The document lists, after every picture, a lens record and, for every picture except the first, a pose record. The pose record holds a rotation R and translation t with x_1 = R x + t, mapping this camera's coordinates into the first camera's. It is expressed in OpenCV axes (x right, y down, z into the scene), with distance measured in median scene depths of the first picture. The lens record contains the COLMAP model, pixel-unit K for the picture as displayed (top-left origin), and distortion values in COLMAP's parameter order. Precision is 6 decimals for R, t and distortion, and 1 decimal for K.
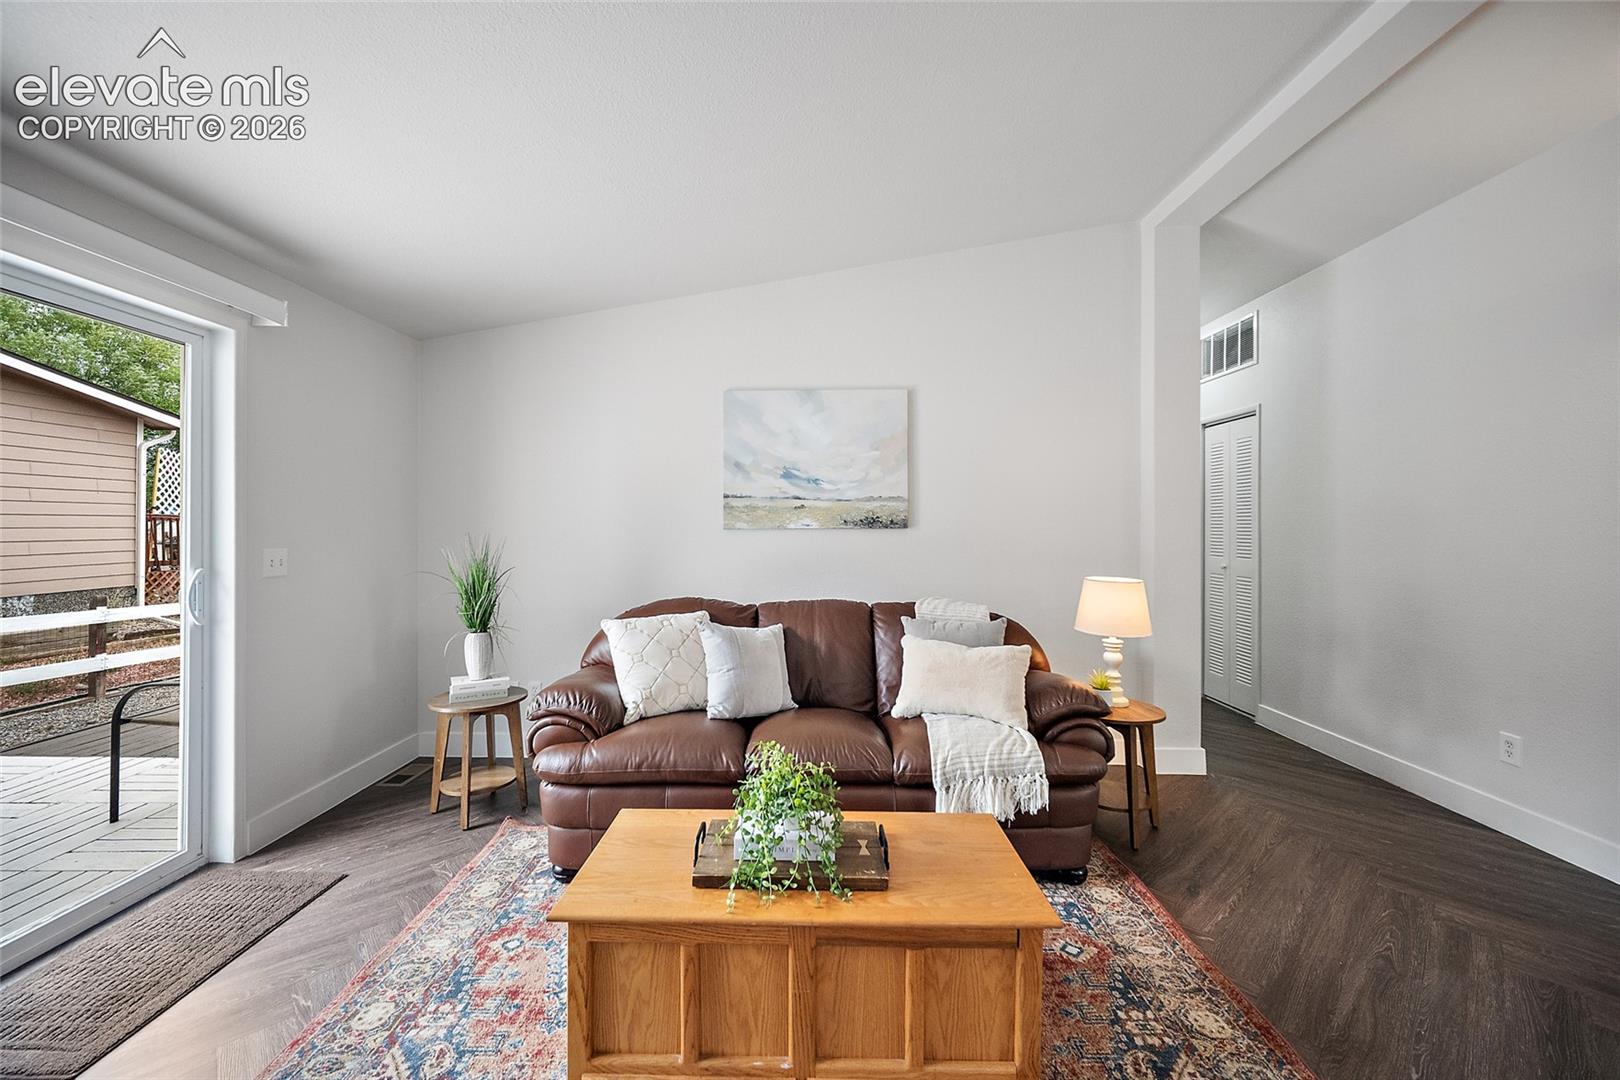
lens RADIAL K [[644.5, 0, 807.9], [0, 644.5, 523.5], [0, 0, 1]] dist [-0.002793, -0.000021]
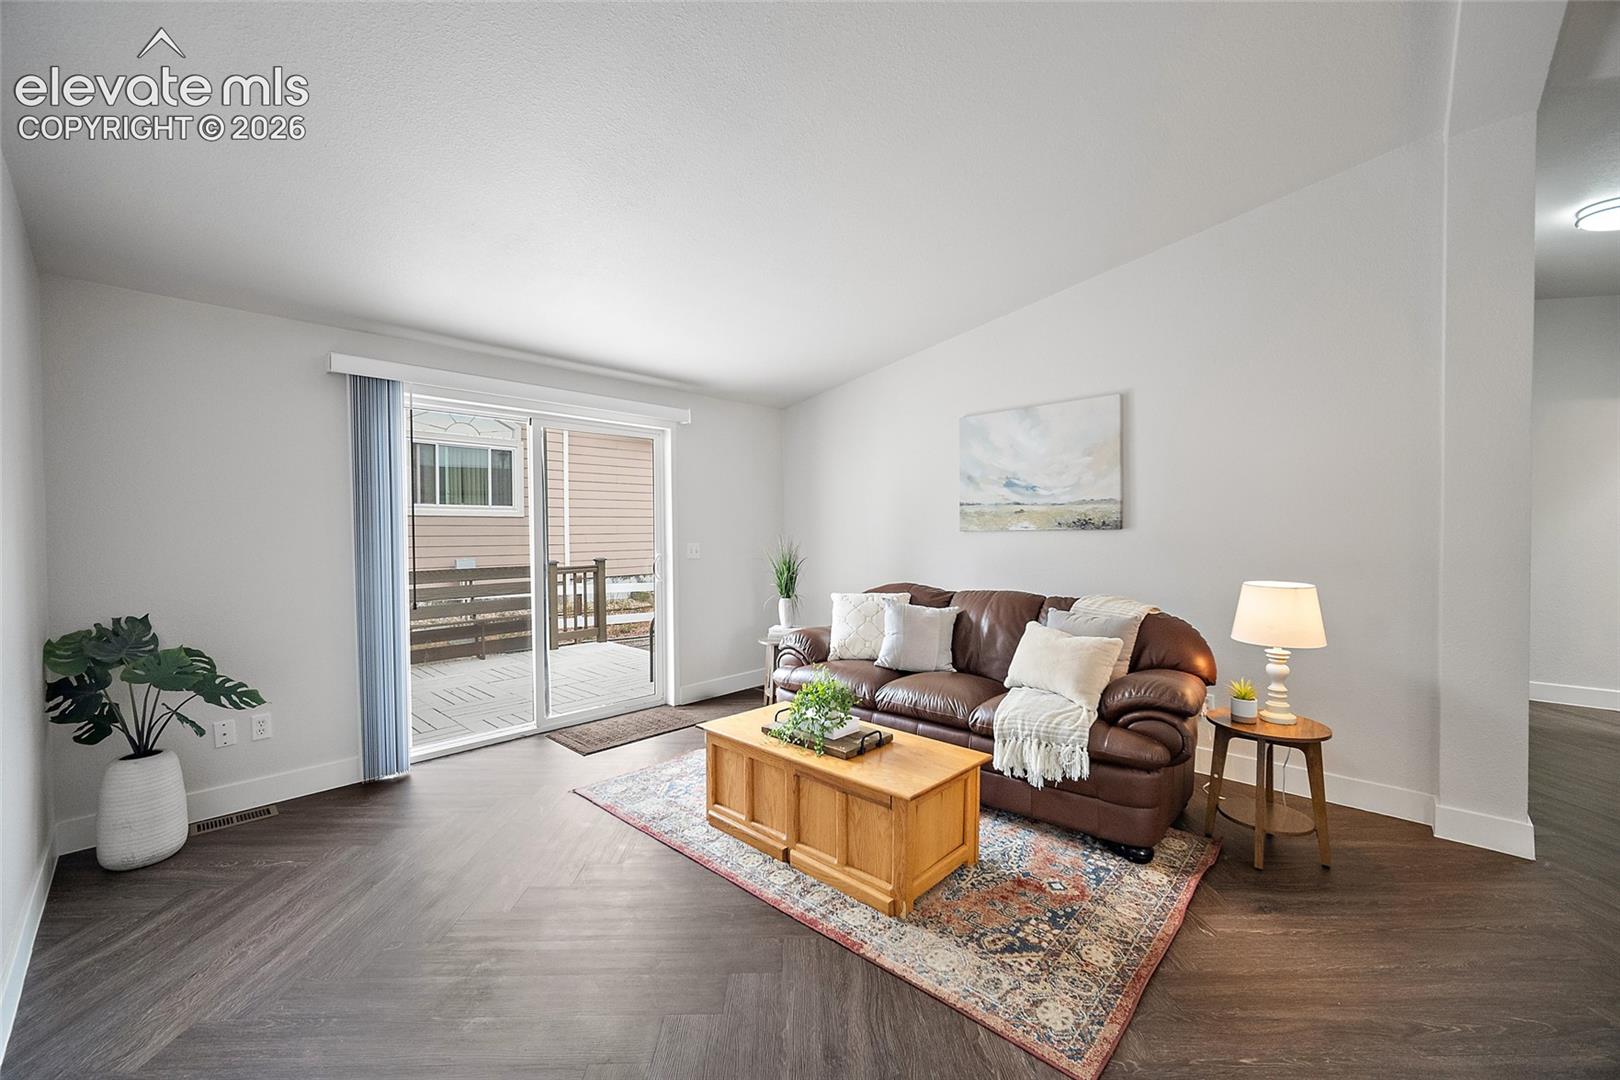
lens RADIAL K [[637.8, 0, 810.0], [0, 637.8, 540.0], [0, 0, 1]] dist [-0.004606, -0.000063]
pose [[0.737929, 0.003638, -0.674869, 0.593071], [0.010574, 0.999800, 0.016952, 0.002346], [0.674796, -0.019645, 0.737743, -0.106248]]
